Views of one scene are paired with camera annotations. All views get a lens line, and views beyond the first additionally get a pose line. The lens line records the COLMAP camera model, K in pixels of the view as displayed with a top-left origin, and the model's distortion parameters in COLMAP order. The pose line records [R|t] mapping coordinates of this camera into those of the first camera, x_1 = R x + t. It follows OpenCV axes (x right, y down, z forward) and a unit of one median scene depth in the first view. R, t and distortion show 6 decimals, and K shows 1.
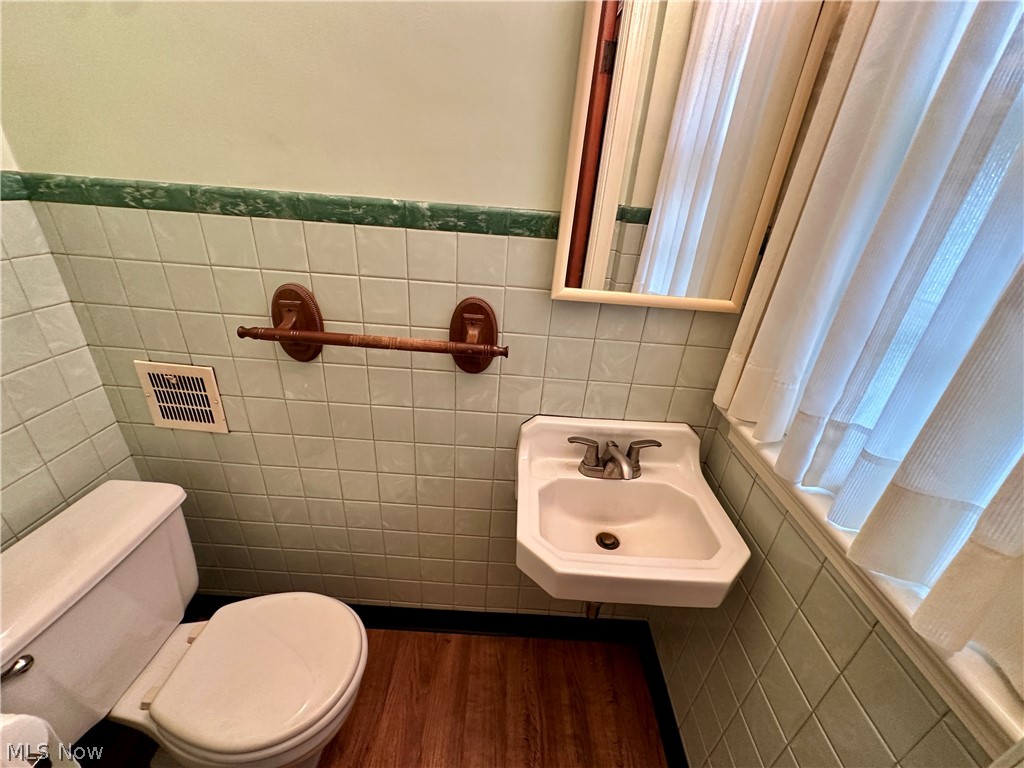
lens RADIAL K [[408.9, 0, 509.4], [0, 408.9, 384.8], [0, 0, 1]] dist [-0.005434, 0.000096]
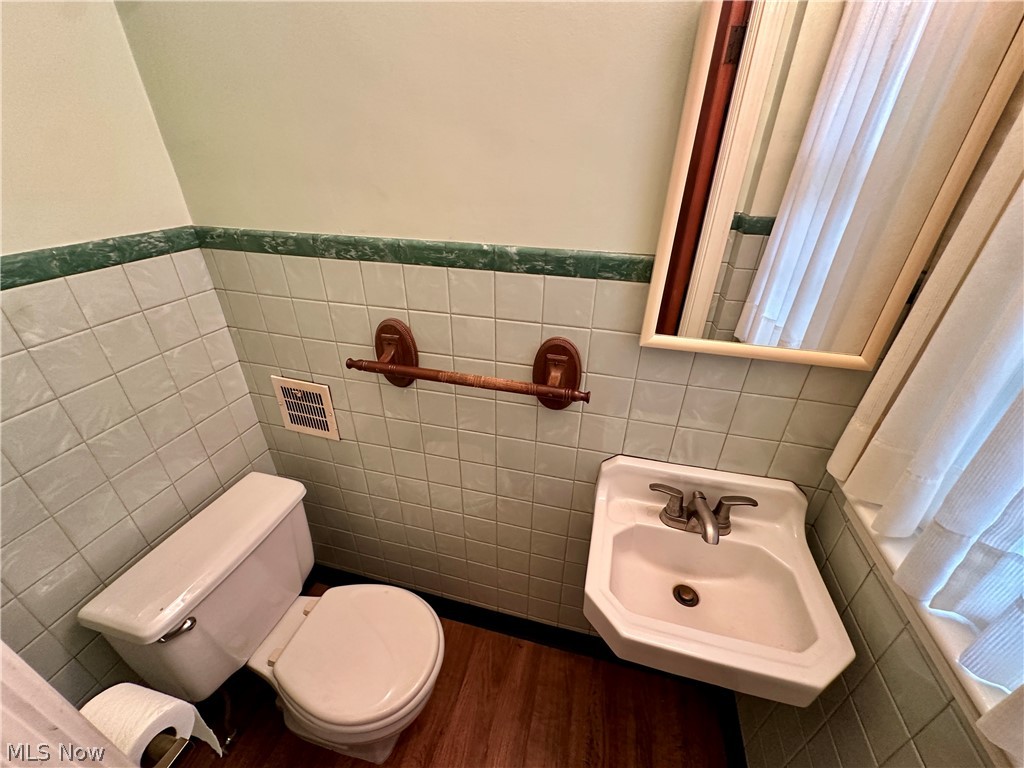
lens RADIAL K [[408.9, 0, 508.9], [0, 408.9, 384.2], [0, 0, 1]] dist [-0.005434, 0.000096]
pose [[0.970212, 0.064229, -0.233587, 0.033246], [-0.052559, 0.997055, 0.055852, -0.145717], [0.236487, -0.041912, 0.970730, 0.007128]]
